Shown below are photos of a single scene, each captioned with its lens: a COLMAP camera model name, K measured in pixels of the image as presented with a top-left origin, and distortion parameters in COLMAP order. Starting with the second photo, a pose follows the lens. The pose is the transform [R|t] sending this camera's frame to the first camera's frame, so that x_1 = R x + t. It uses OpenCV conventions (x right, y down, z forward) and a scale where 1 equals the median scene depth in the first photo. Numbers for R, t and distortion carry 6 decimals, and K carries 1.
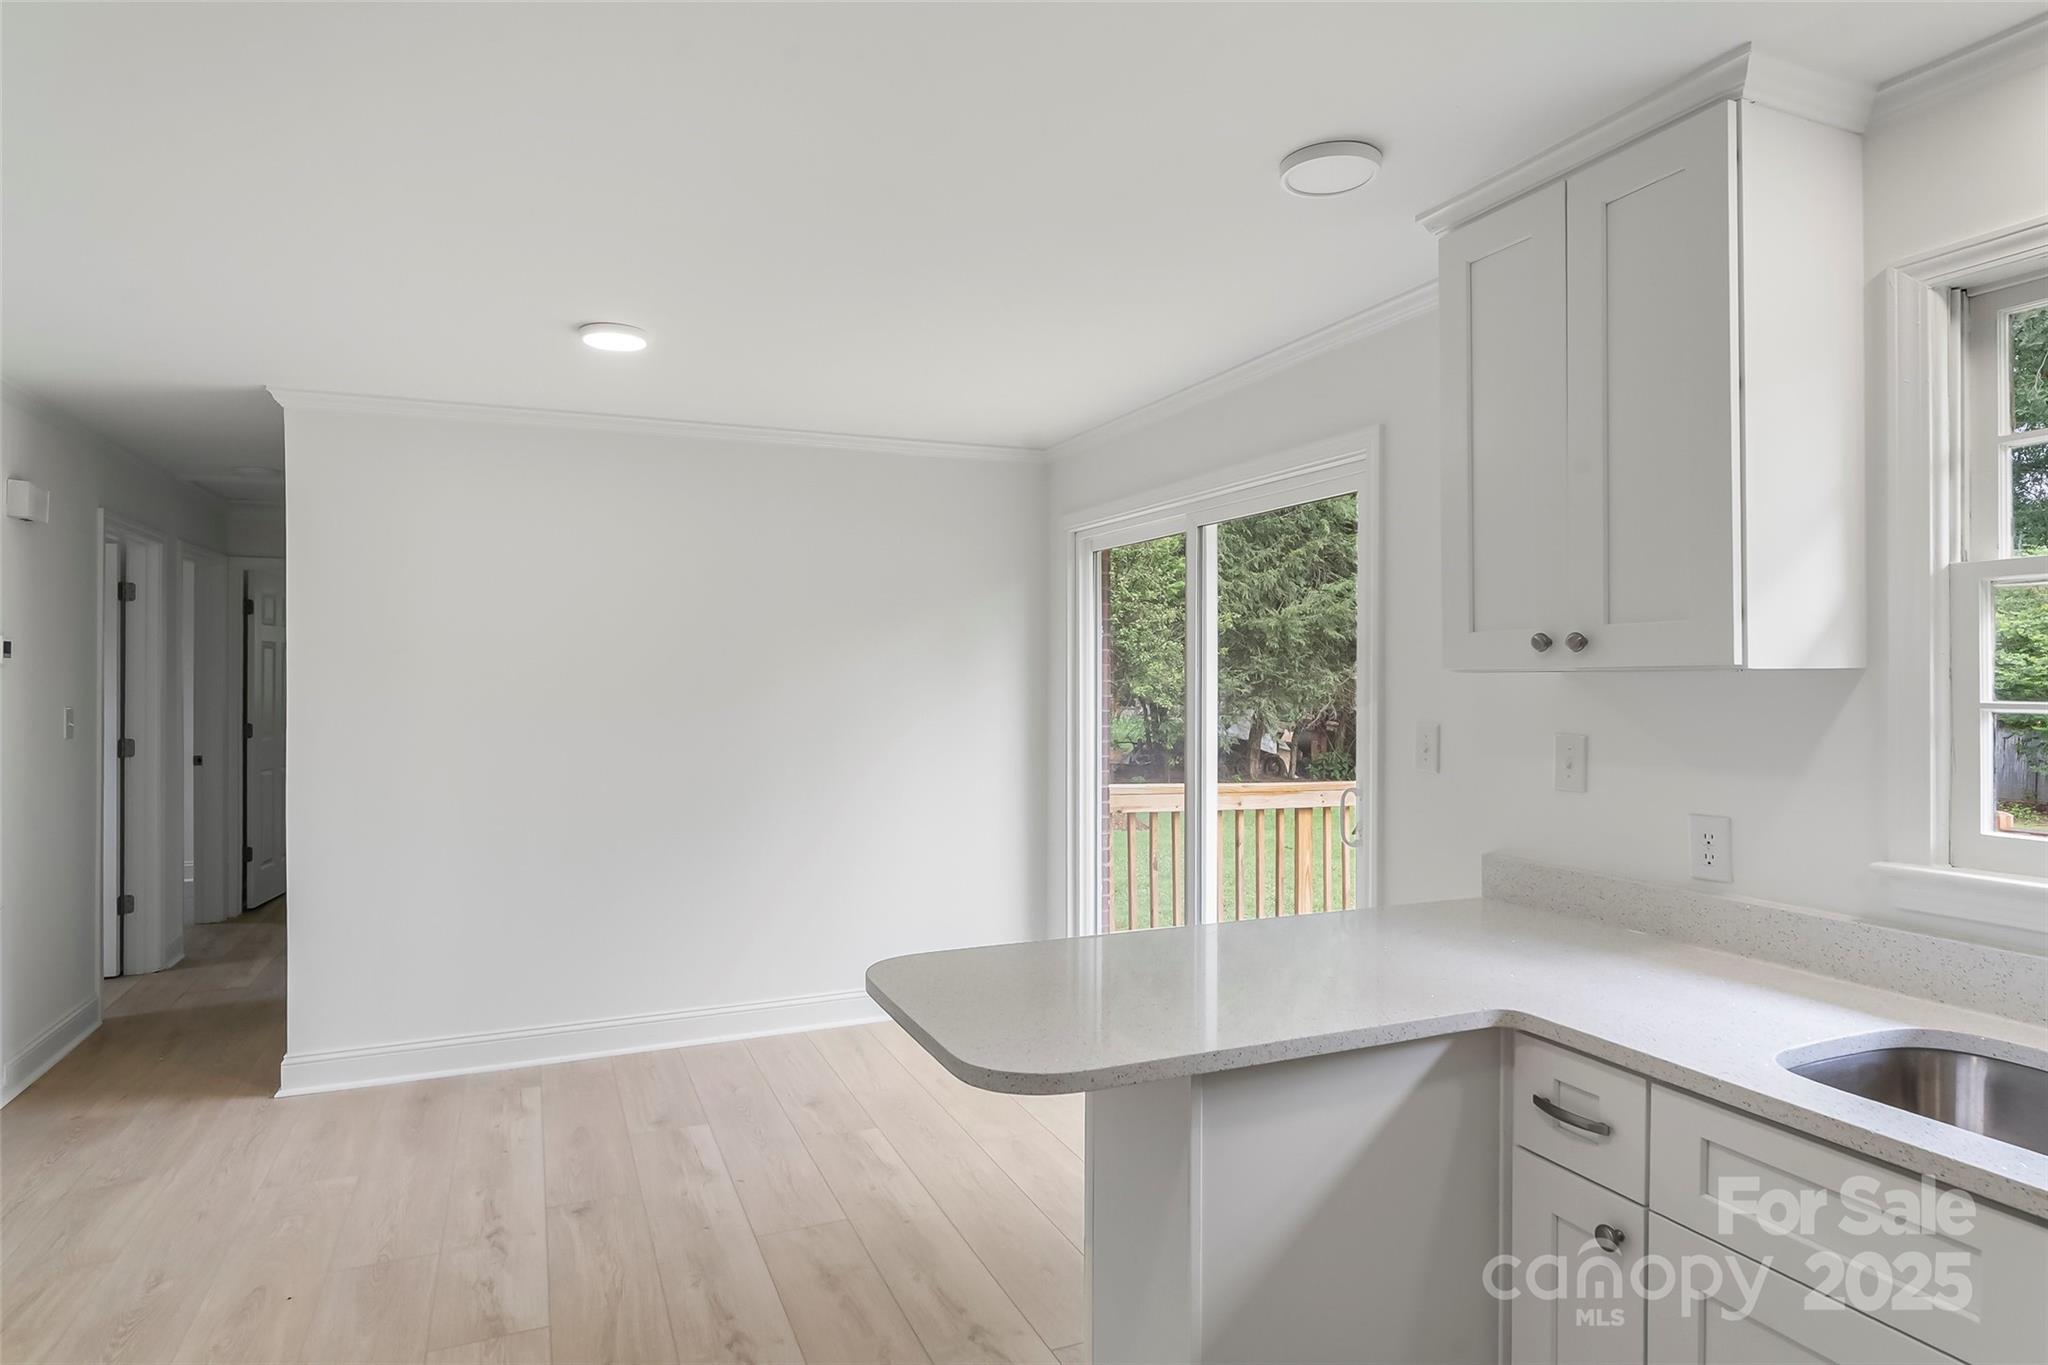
lens RADIAL K [[1081.9, 0, 971.9], [0, 1081.9, 662.3], [0, 0, 1]] dist [-0.002756, 0.001665]
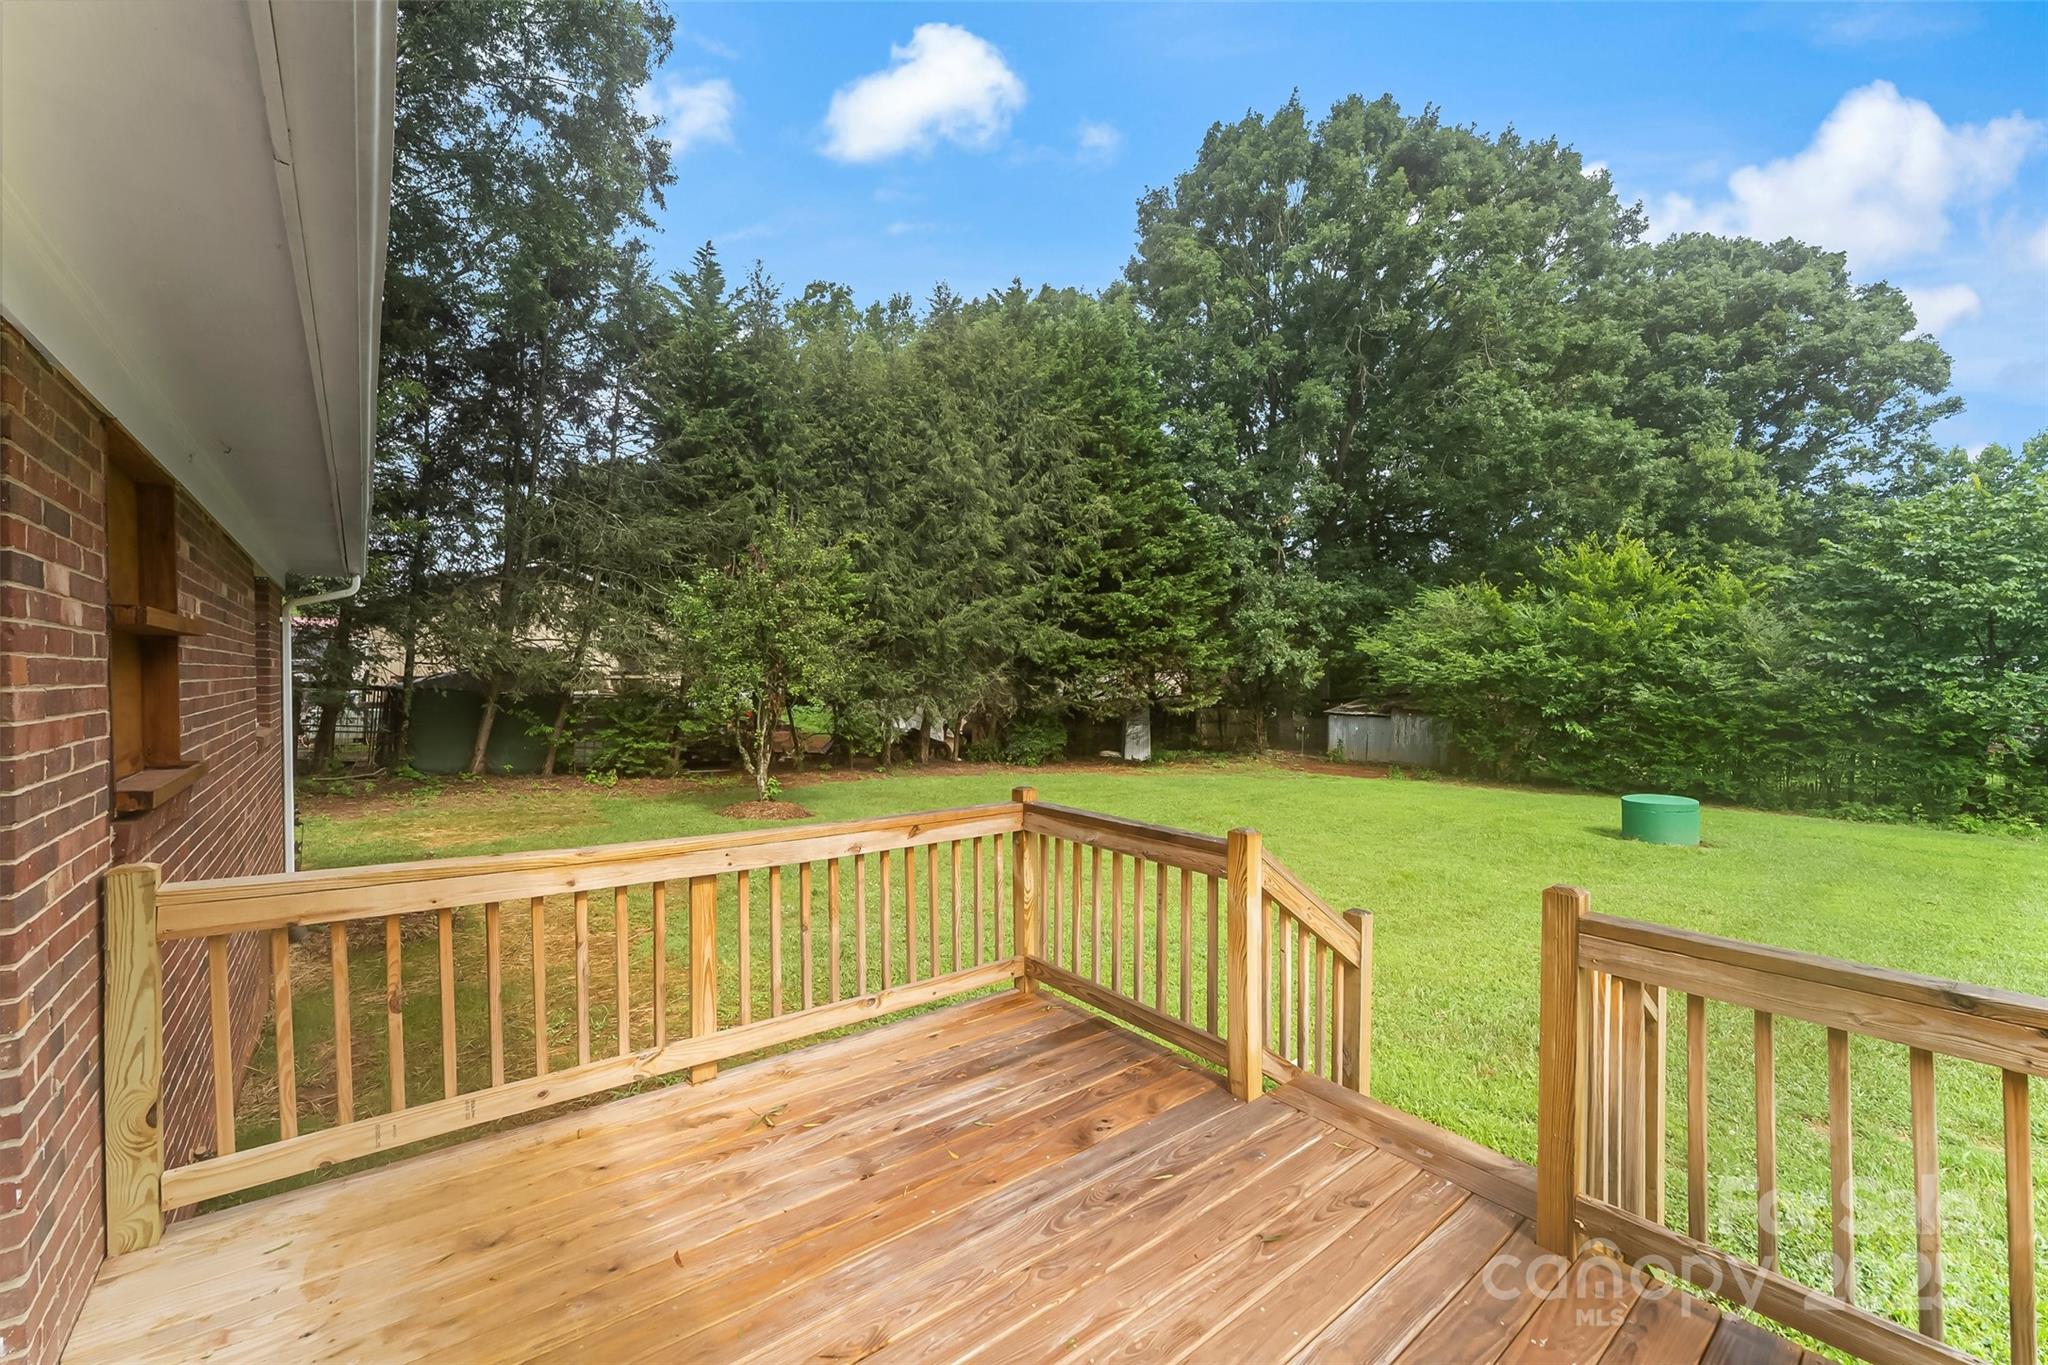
lens RADIAL K [[841.4, 0, 1003.3], [0, 841.4, 703.4], [0, 0, 1]] dist [-0.002339, 0.000875]
pose [[0.950947, -0.013216, 0.309073, 0.812193], [0.000128, 0.999104, 0.042328, 0.030095], [-0.309355, -0.040212, 0.950096, 1.197134]]
